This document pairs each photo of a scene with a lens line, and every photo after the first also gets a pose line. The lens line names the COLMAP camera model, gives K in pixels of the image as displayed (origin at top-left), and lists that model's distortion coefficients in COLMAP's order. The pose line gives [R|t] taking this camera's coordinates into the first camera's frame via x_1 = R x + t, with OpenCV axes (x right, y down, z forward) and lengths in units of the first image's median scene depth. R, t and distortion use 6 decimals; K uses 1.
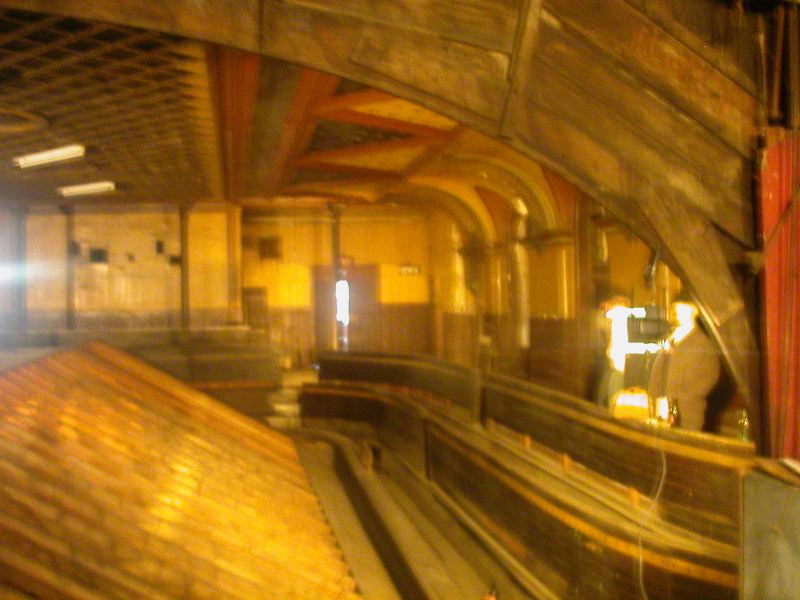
lens RADIAL K [[863.5, 0, 388.8], [0, 863.5, 299.0], [0, 0, 1]] dist [-0.207017, 0.128754]
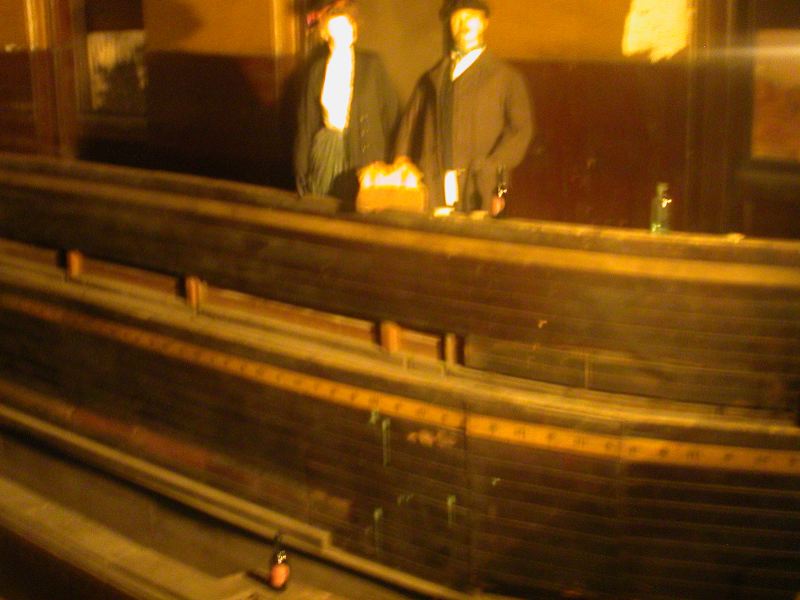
lens RADIAL K [[1119.0, 0, 400.0], [0, 1119.0, 300.0], [0, 0, 1]] dist [-0.014587, -0.020376]
pose [[0.762393, -0.150321, 0.629413, -0.224085], [-0.000010, 0.972643, 0.232305, 0.022089], [-0.647114, -0.177114, 0.741535, 0.424896]]
